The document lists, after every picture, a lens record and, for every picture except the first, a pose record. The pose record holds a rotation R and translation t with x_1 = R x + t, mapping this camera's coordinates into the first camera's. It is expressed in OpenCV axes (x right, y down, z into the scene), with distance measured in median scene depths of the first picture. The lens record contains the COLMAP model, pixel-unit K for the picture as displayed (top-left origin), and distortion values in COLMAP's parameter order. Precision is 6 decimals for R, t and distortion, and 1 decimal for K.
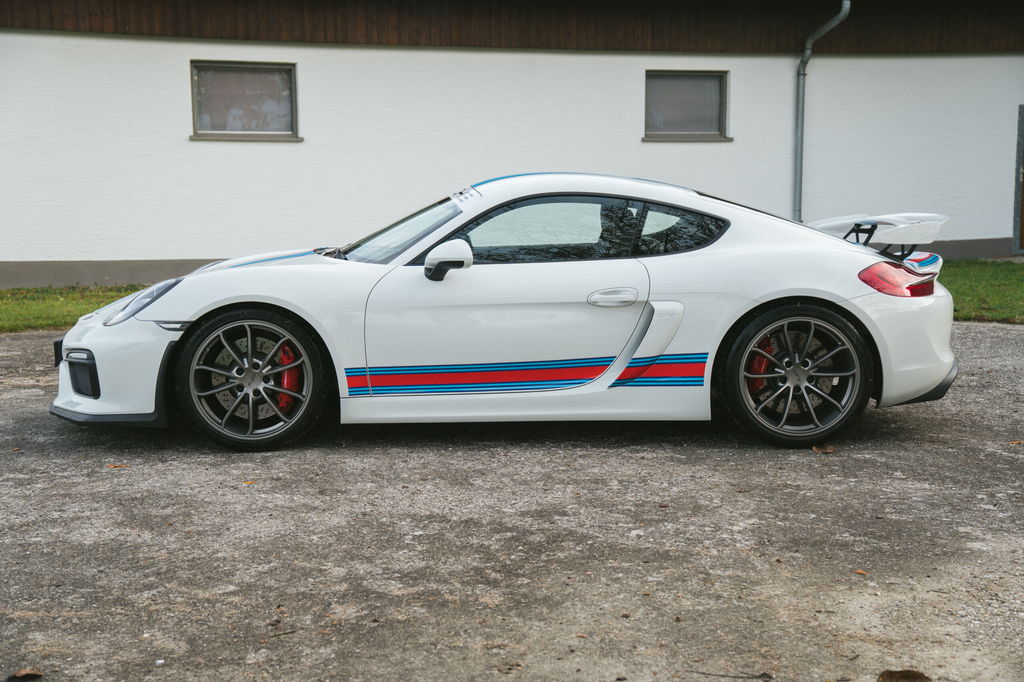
lens RADIAL K [[1544.5, 0, 512.0], [0, 1544.5, 341.0], [0, 0, 1]] dist [0.207185, 0.475380]
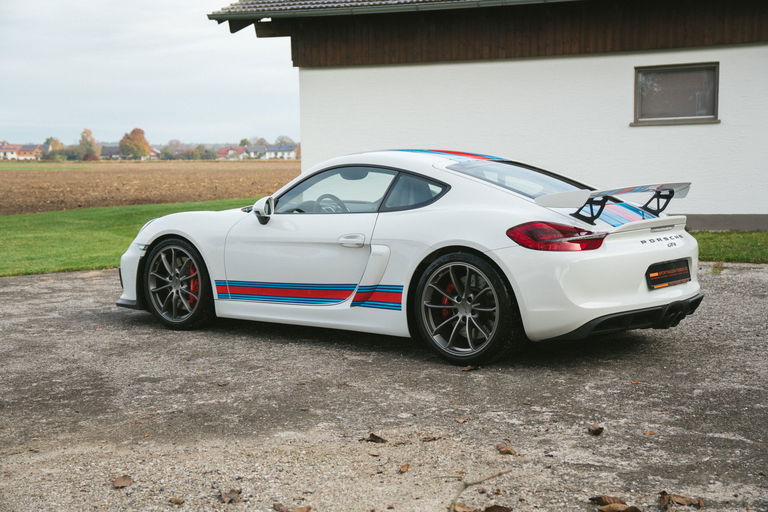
lens RADIAL K [[1158.3, 0, 384.0], [0, 1158.3, 256.0], [0, 0, 1]] dist [0.207185, 0.475380]
pose [[0.759580, 0.048629, -0.648594, 0.750887], [-0.060005, 0.998188, 0.004566, -0.020974], [0.647640, 0.035451, 0.761121, 0.239165]]
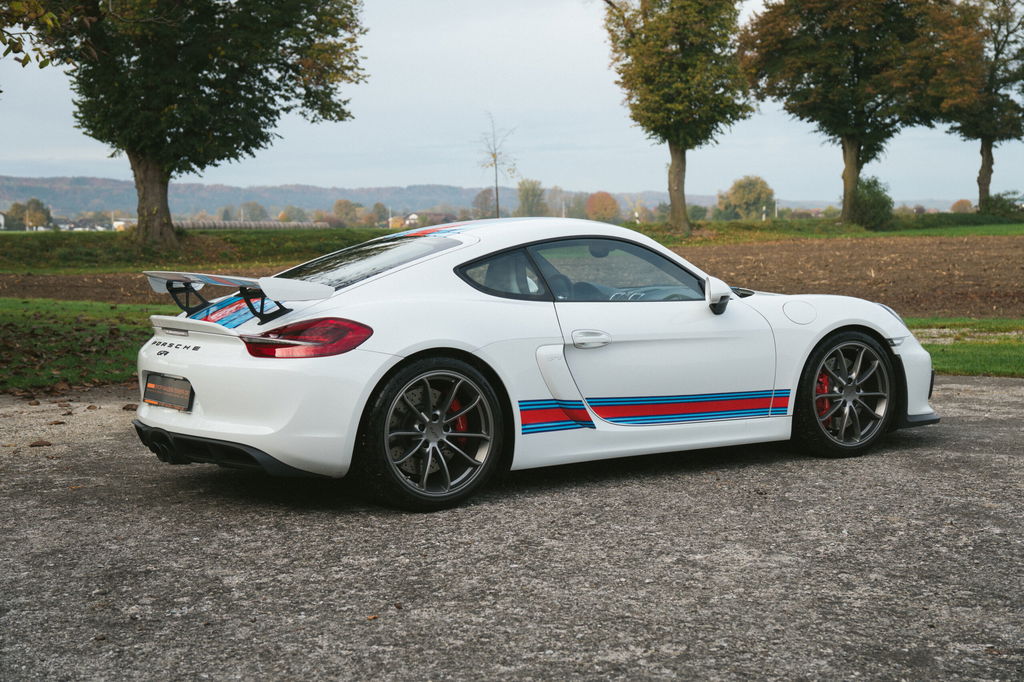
lens RADIAL K [[1544.5, 0, 512.0], [0, 1544.5, 341.0], [0, 0, 1]] dist [0.207185, 0.475380]
pose [[-0.851959, 0.051914, -0.521028, 0.625308], [-0.038656, 0.986122, 0.161462, -0.214422], [0.522180, 0.157699, -0.838129, 2.062889]]
